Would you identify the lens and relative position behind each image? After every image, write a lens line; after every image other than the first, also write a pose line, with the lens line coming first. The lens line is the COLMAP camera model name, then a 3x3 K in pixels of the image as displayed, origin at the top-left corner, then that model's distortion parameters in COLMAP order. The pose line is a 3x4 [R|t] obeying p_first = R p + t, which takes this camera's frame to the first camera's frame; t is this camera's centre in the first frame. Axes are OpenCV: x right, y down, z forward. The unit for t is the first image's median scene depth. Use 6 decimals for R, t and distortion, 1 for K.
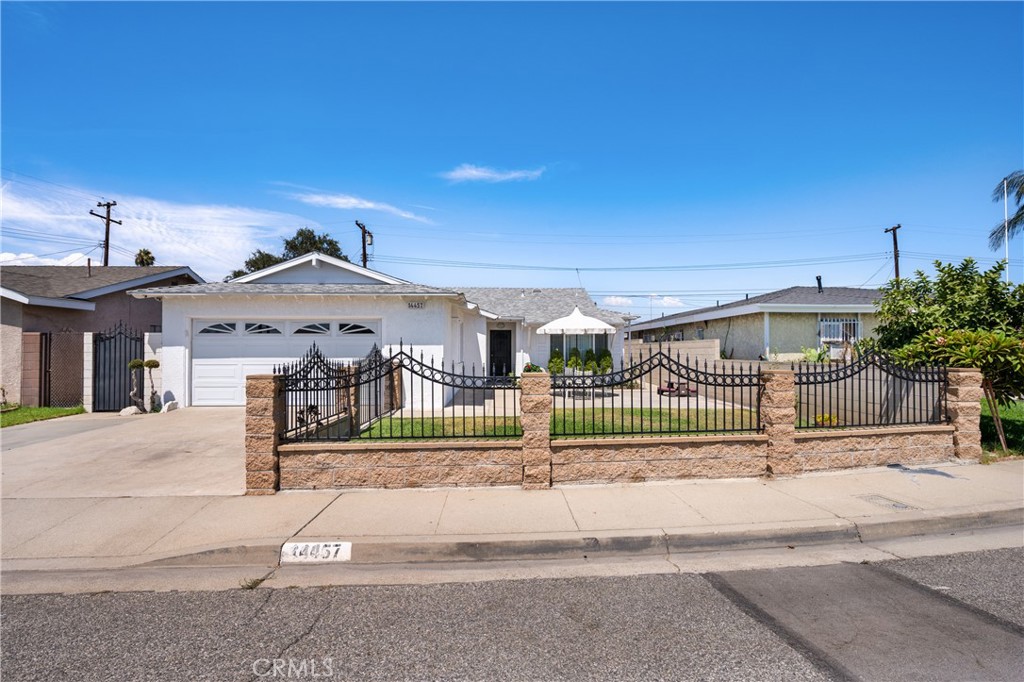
lens RADIAL K [[483.9, 0, 512.0], [0, 483.9, 341.0], [0, 0, 1]] dist [0.000607, -0.000173]
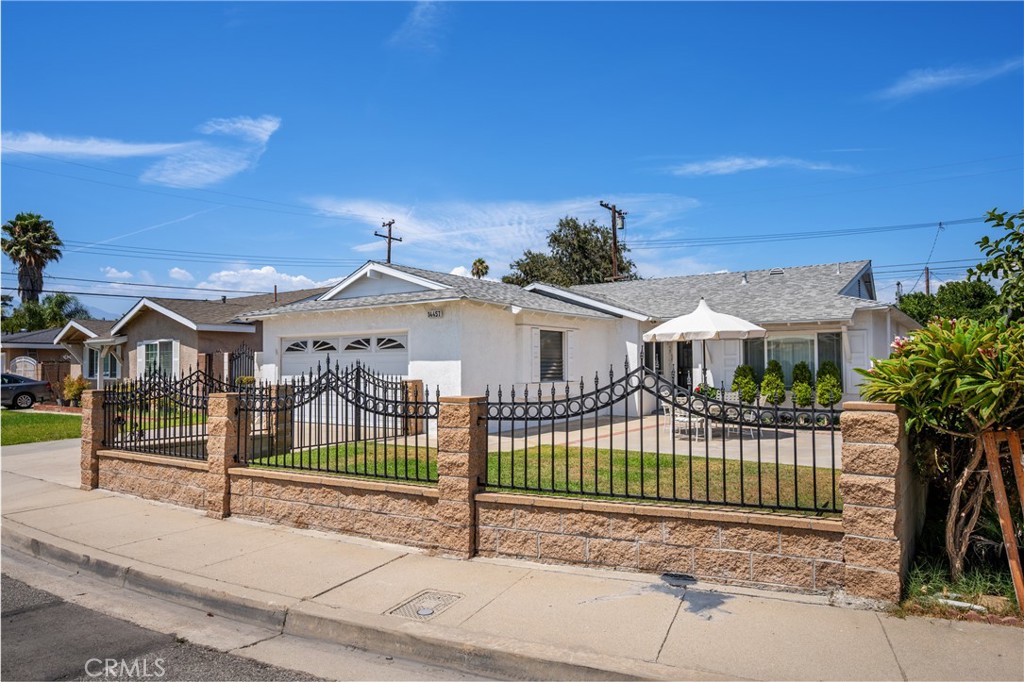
lens RADIAL K [[664.2, 0, 512.0], [0, 664.2, 341.0], [0, 0, 1]] dist [-0.010745, -0.000826]
pose [[0.791888, -0.027406, -0.610051, 0.623716], [0.016388, 0.999586, -0.023633, 0.003363], [0.610447, 0.008717, 0.792009, 0.164956]]
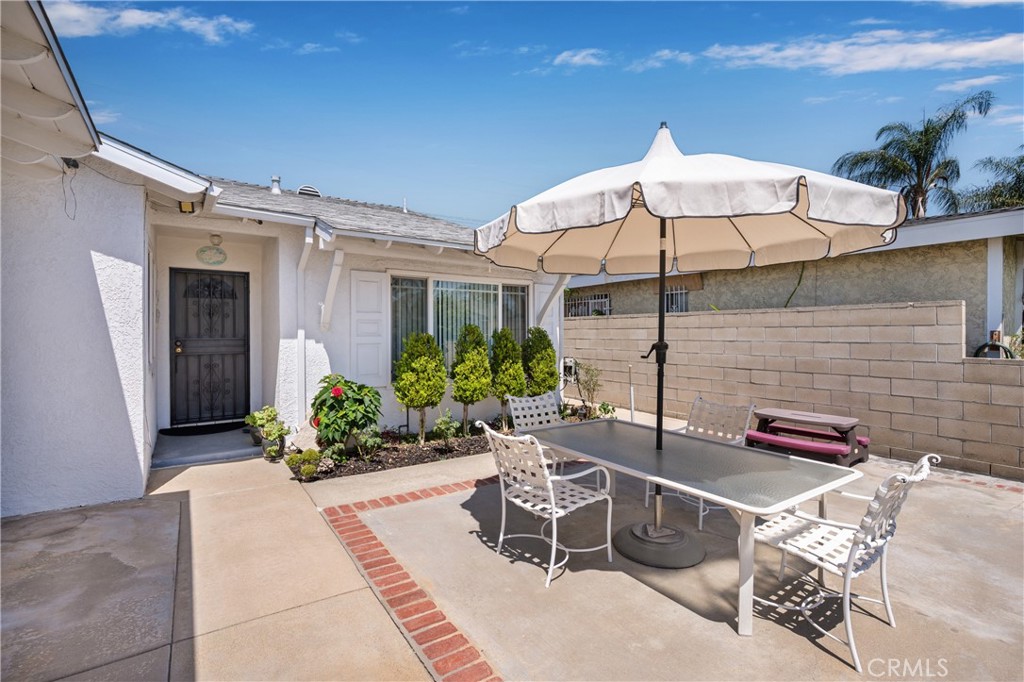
lens RADIAL K [[450.0, 0, 512.0], [0, 450.0, 341.0], [0, 0, 1]] dist [-0.002496, -0.000252]
pose [[0.837312, -0.010711, 0.546621, -0.035914], [-0.008257, 0.999446, 0.032231, 0.023367], [-0.546664, -0.031501, 0.836760, 1.141520]]
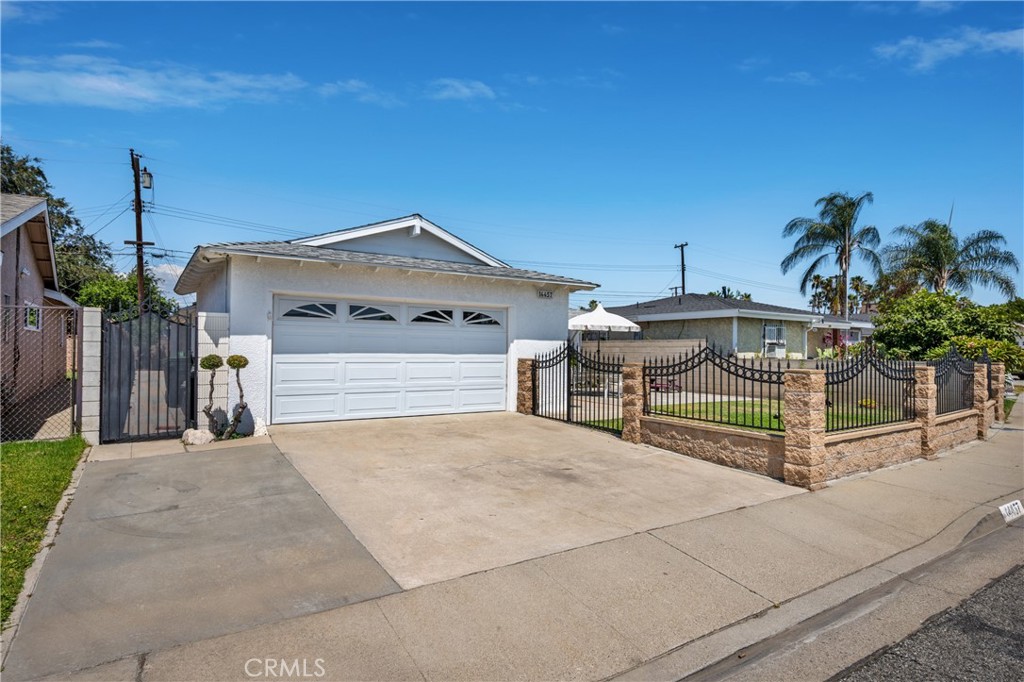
lens RADIAL K [[571.3, 0, 512.0], [0, 571.3, 341.0], [0, 0, 1]] dist [-0.001759, -0.000483]
pose [[0.852372, 0.018368, 0.522613, -0.798333], [-0.021211, 0.999775, -0.000544, 0.012202], [-0.522505, -0.010621, 0.852570, 0.154641]]
